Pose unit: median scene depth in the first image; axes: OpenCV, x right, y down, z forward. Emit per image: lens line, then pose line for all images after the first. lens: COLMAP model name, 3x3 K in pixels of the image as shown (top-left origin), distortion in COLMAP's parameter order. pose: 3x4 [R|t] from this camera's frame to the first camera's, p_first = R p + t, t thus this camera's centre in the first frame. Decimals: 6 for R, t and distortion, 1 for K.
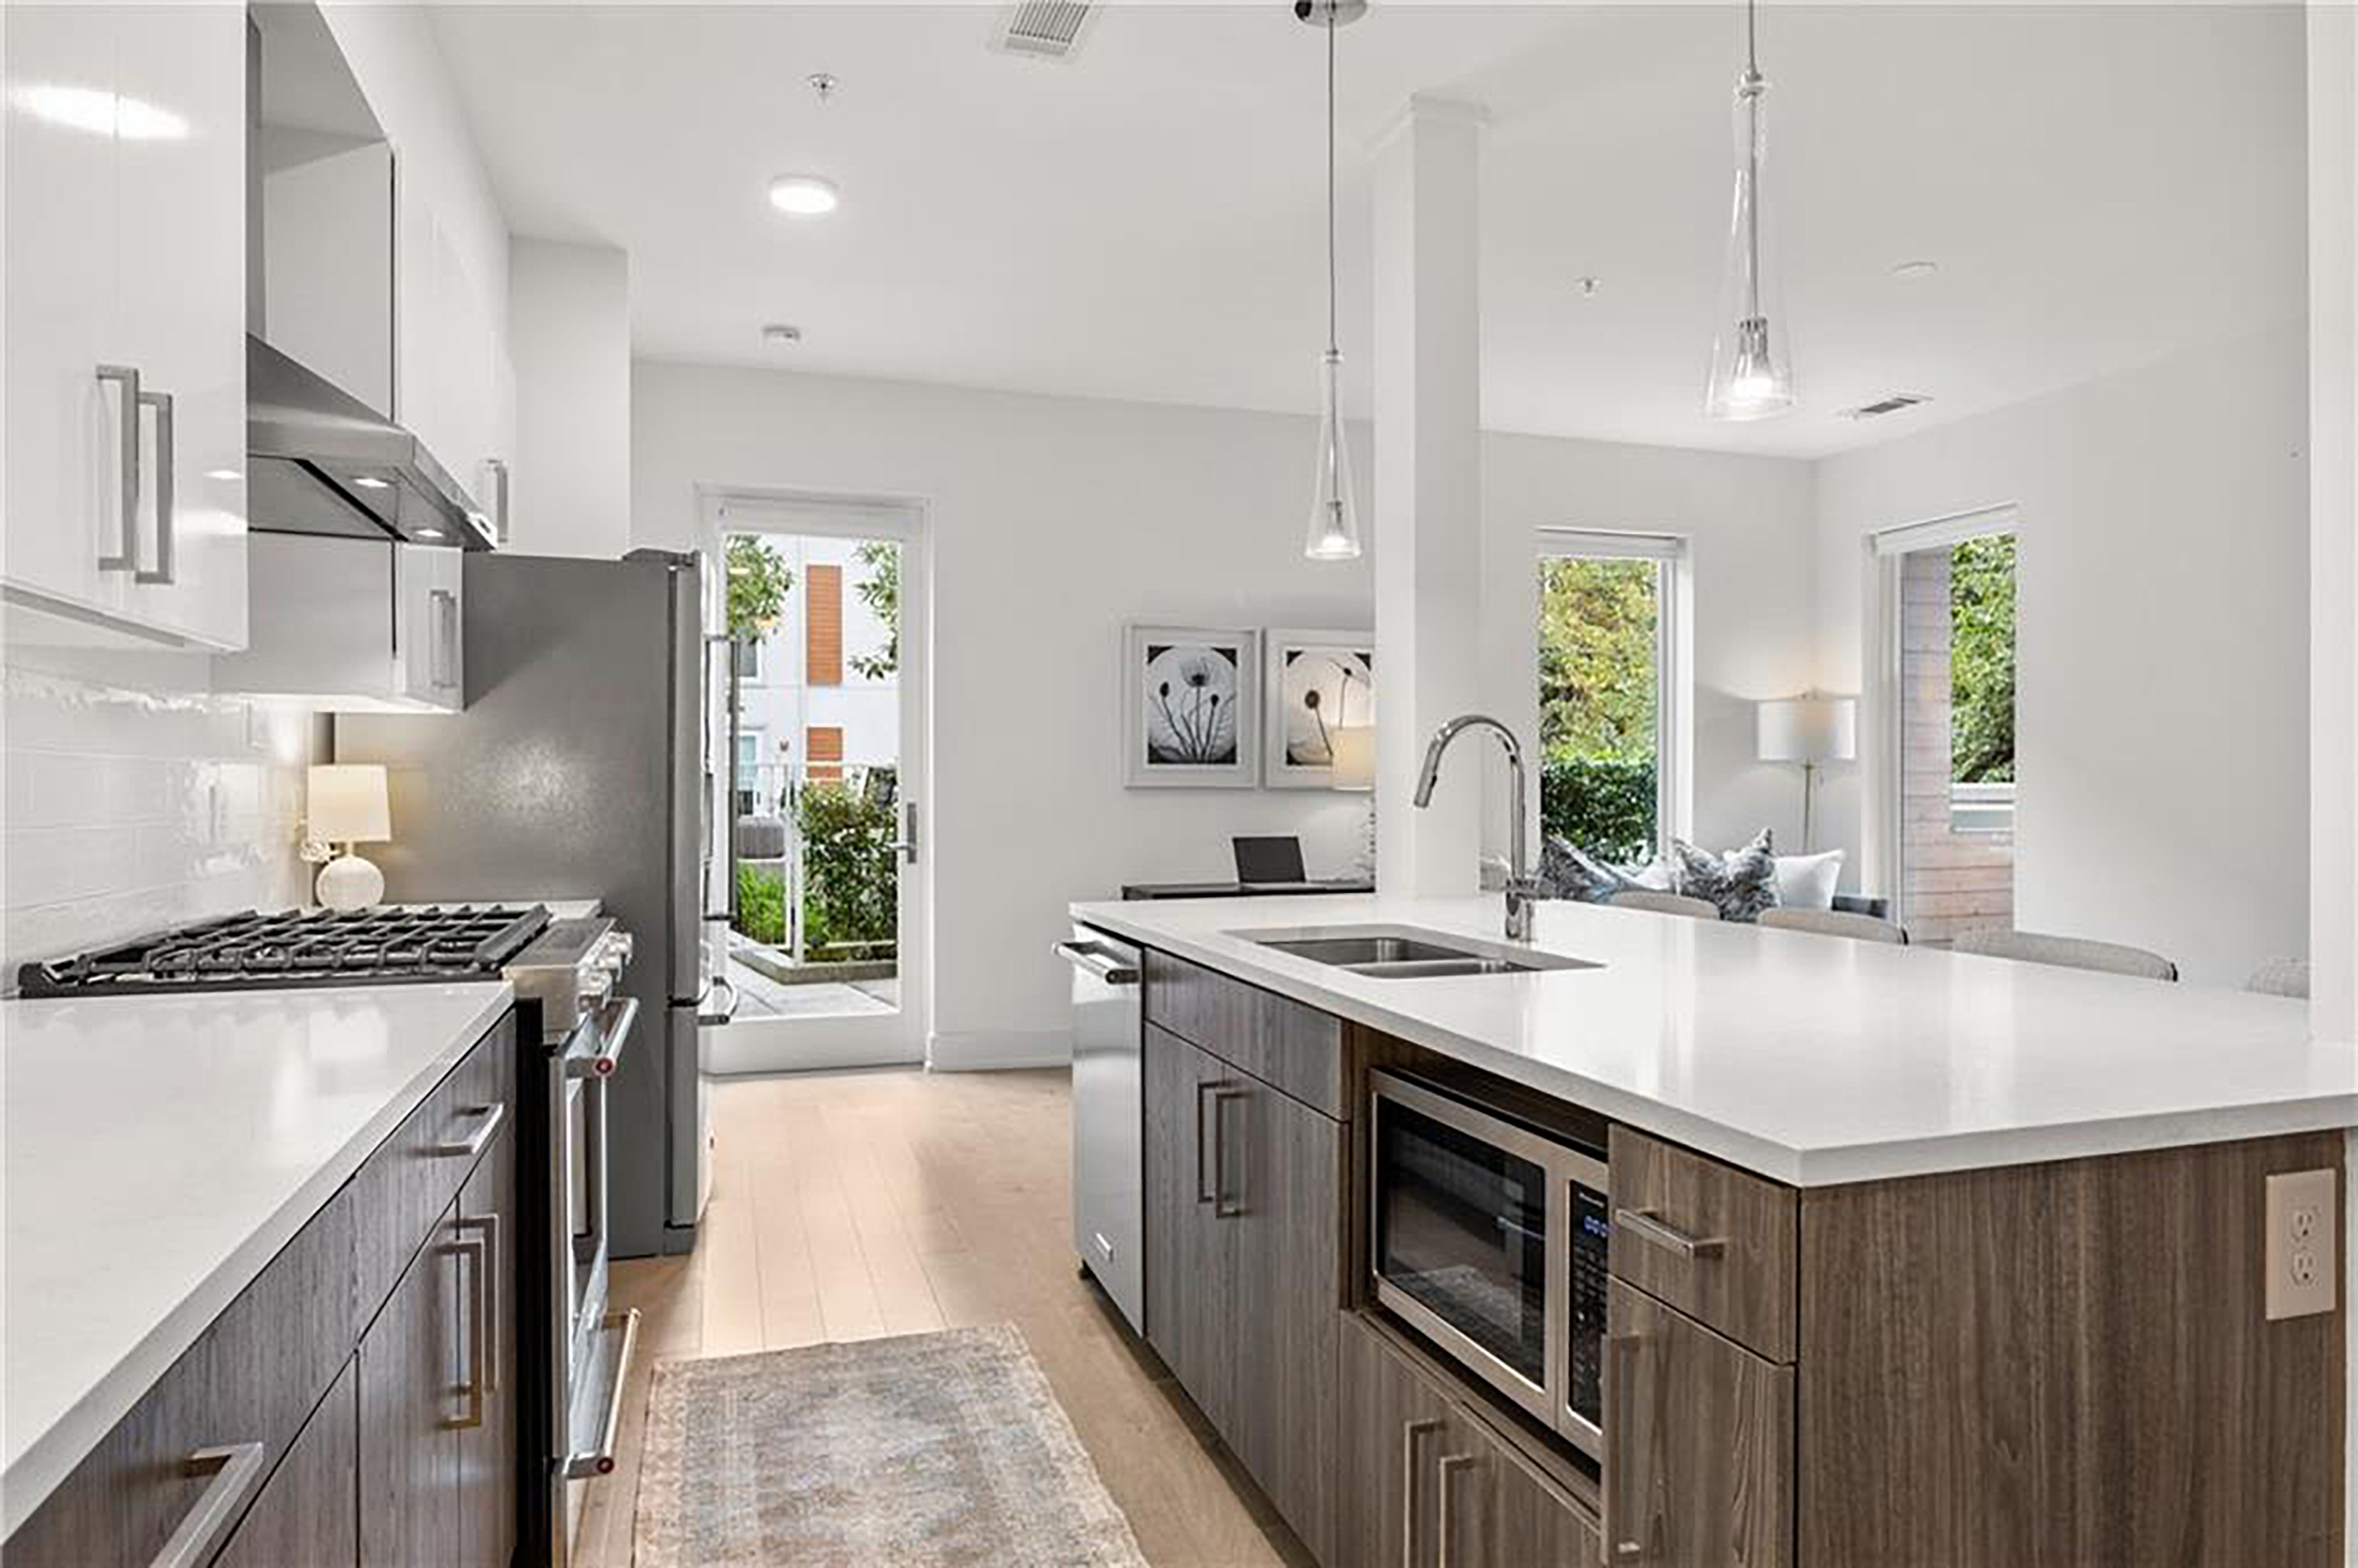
lens RADIAL K [[1471.7, 0, 1170.1], [0, 1471.7, 792.6], [0, 0, 1]] dist [0.002175, 0.004474]
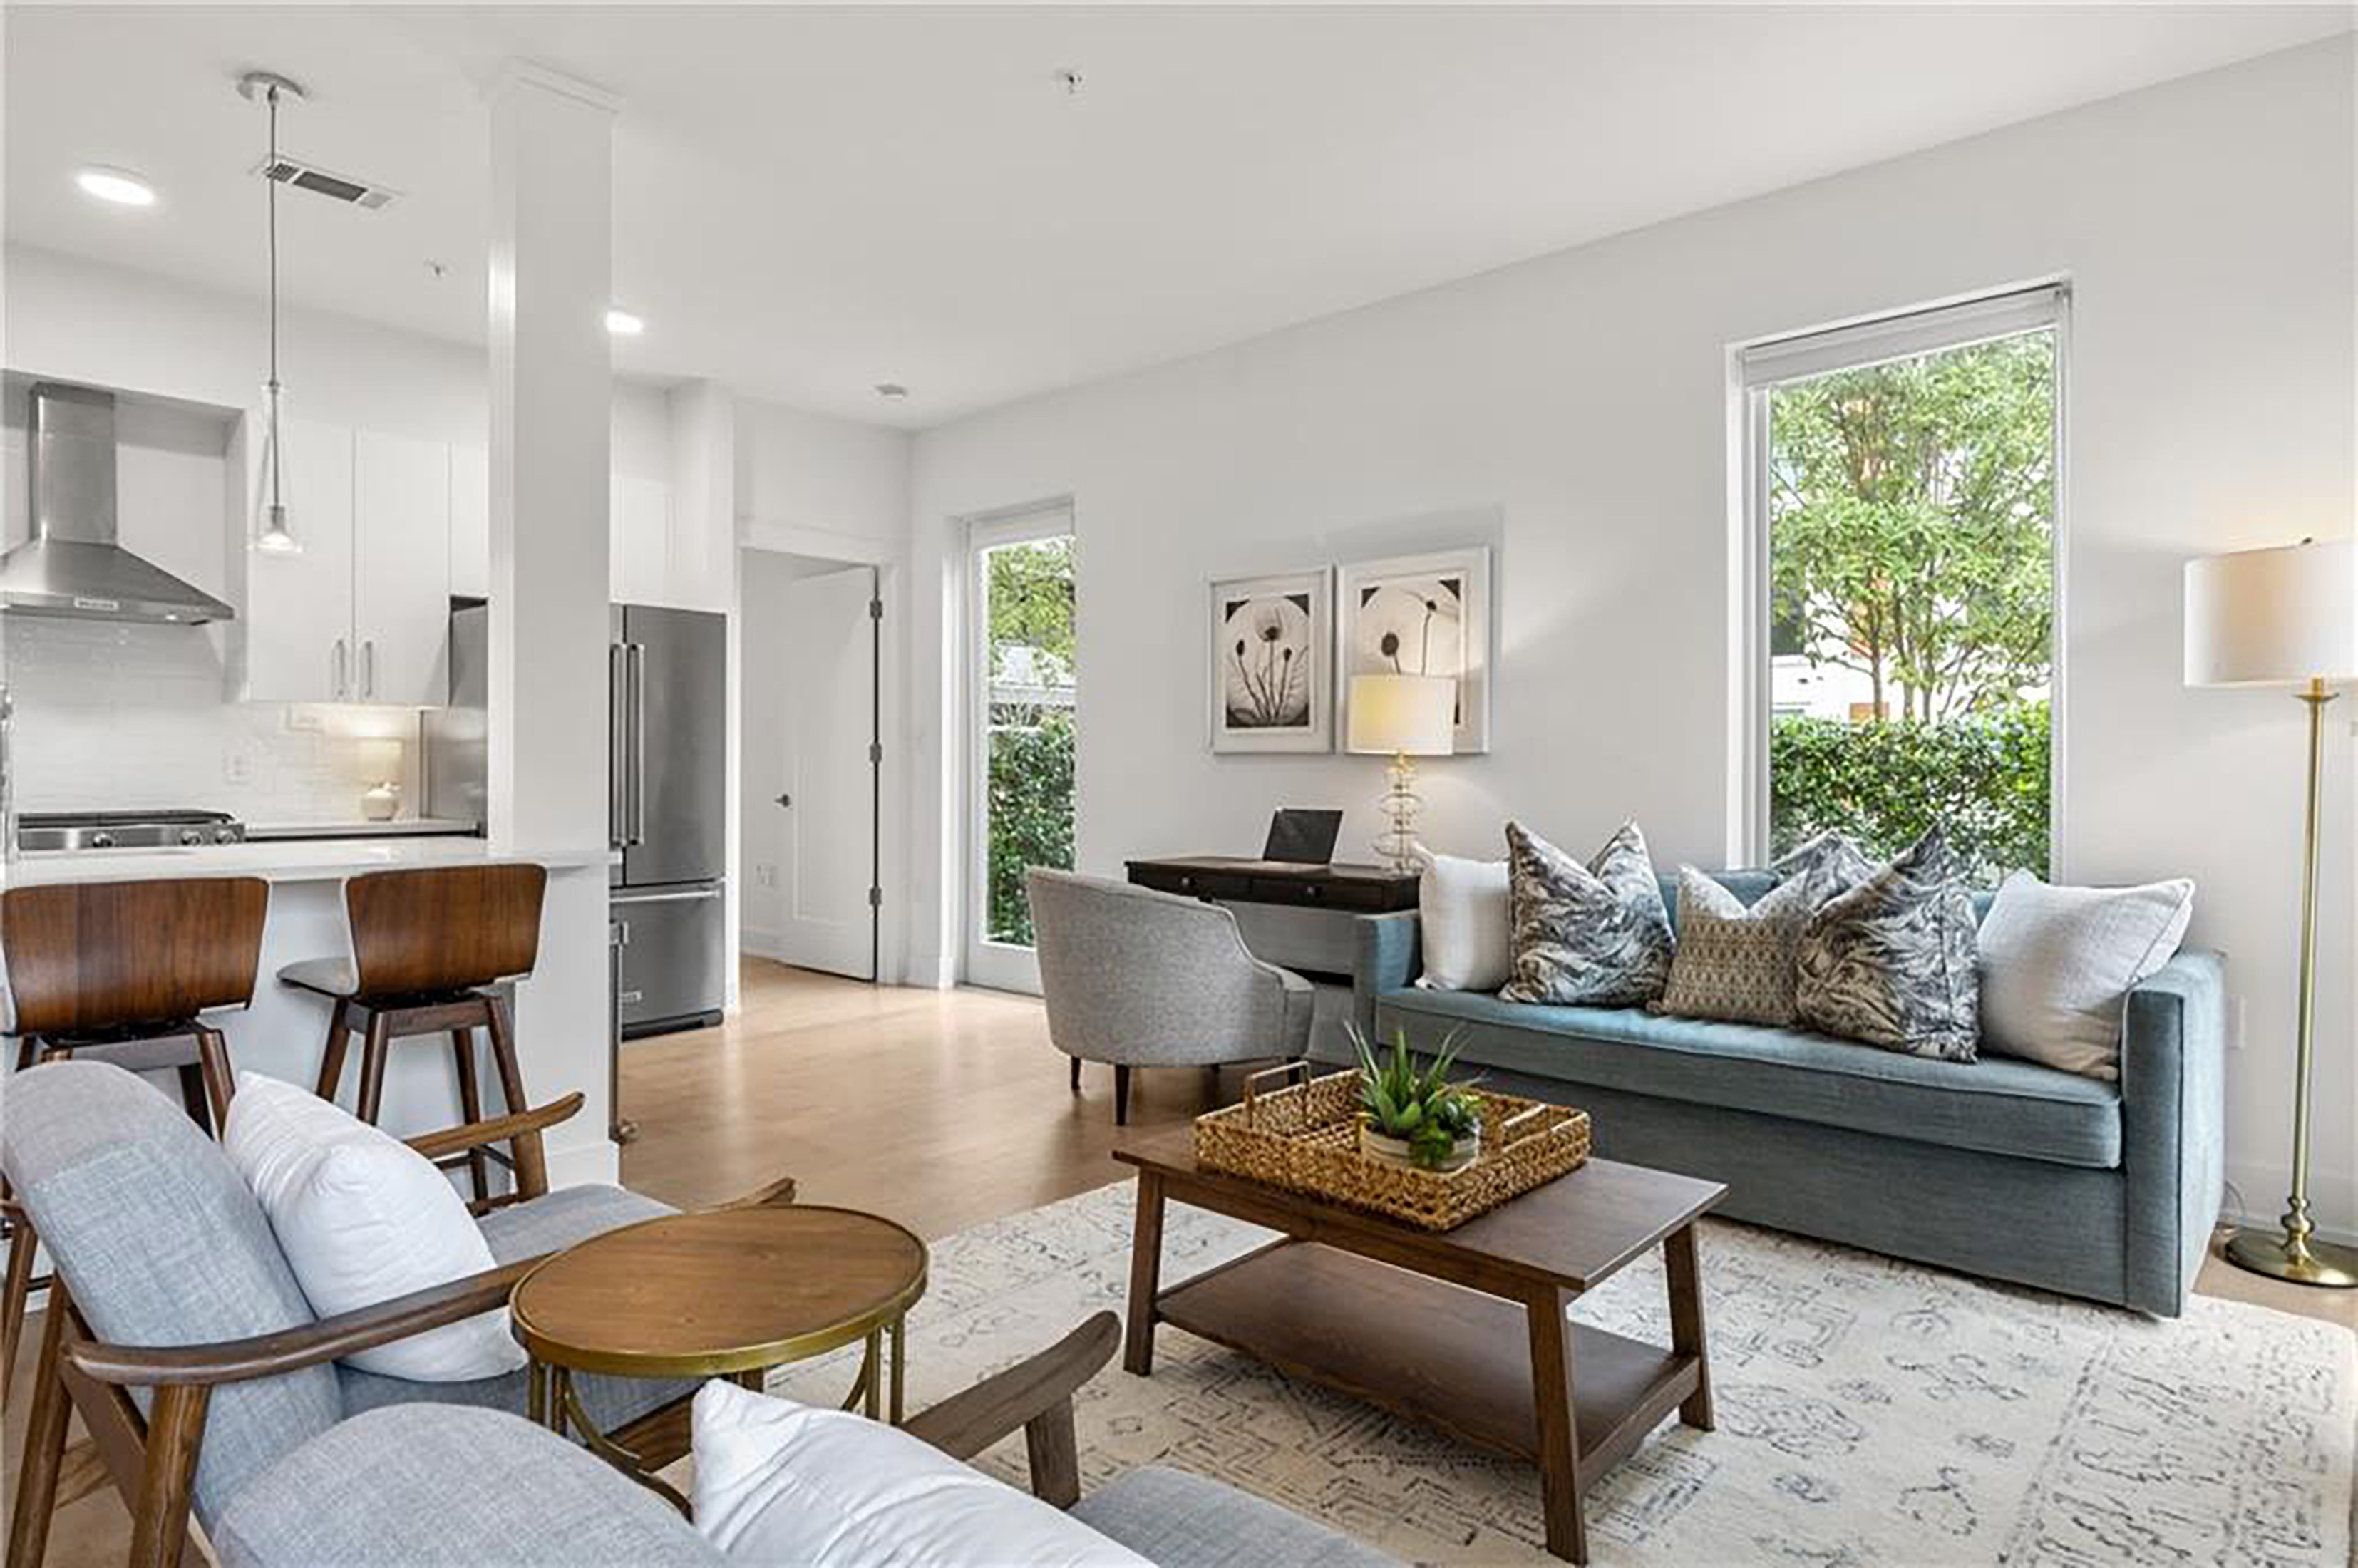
lens RADIAL K [[1269.3, 0, 1175.4], [0, 1269.3, 778.1], [0, 0, 1]] dist [-0.023321, -0.000104]
pose [[0.503885, 0.009687, -0.863716, 0.661522], [-0.002920, 0.999951, 0.009511, 0.004693], [0.863766, -0.002271, 0.503889, 0.555477]]
